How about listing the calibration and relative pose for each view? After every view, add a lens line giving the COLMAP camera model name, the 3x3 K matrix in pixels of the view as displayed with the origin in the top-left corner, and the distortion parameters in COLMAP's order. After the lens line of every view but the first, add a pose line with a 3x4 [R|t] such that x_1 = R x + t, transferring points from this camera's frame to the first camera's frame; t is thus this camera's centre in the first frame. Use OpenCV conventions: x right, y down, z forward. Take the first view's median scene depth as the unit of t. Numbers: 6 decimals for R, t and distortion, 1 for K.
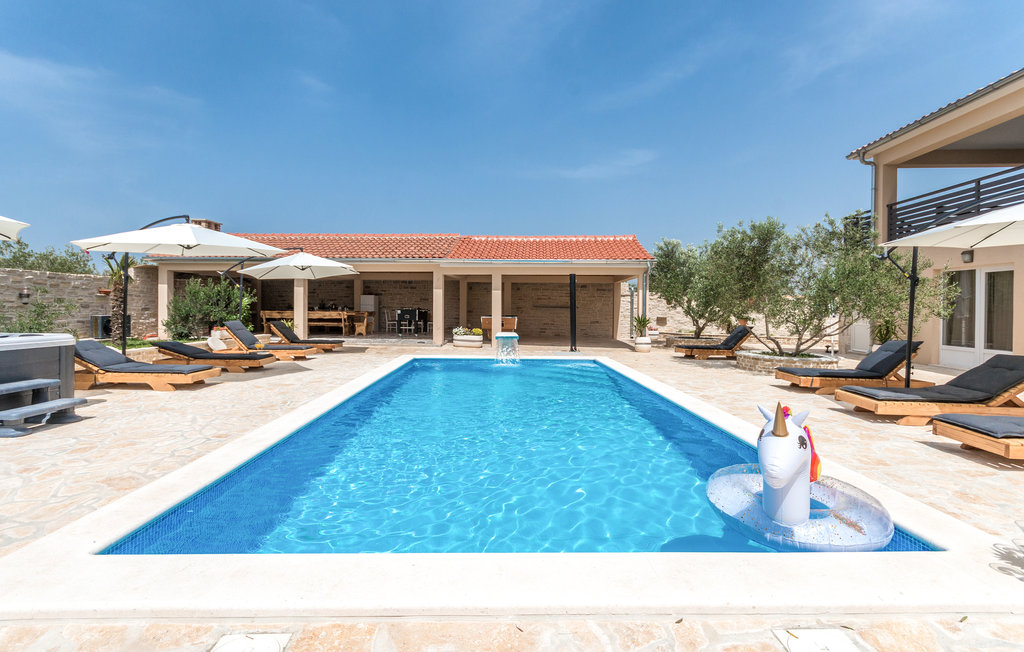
lens RADIAL K [[460.4, 0, 511.5], [0, 460.4, 323.3], [0, 0, 1]] dist [0.009360, 0.000096]
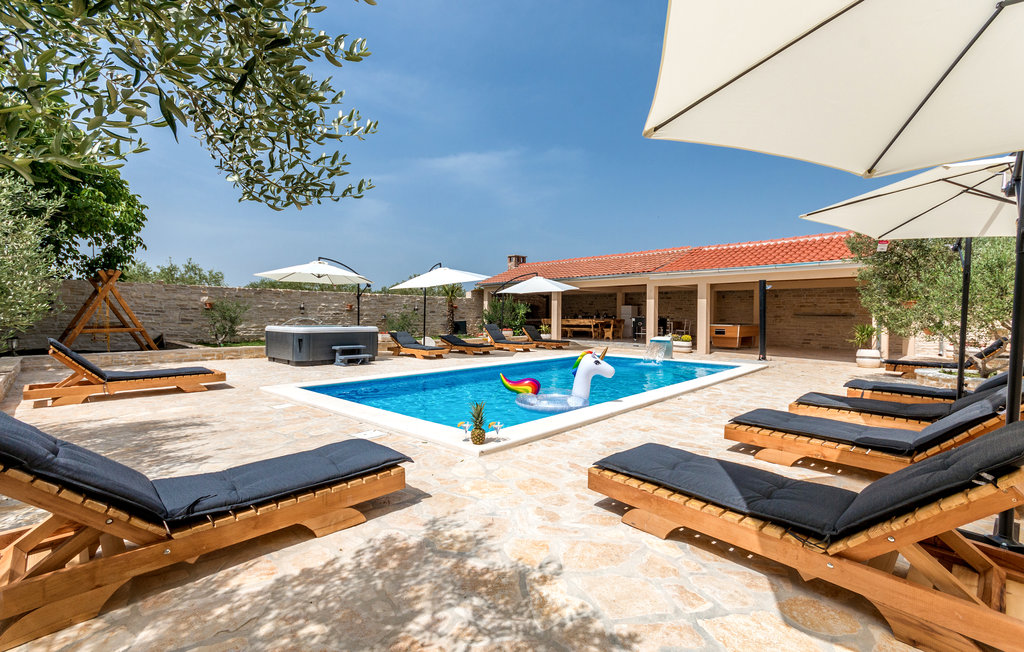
lens RADIAL K [[460.4, 0, 521.6], [0, 460.4, 319.1], [0, 0, 1]] dist [0.009360, 0.000096]
pose [[0.742453, 0.001409, -0.669897, 0.359539], [-0.023494, 0.999437, -0.023937, 0.008687], [0.669486, 0.033511, 0.742068, -0.050001]]
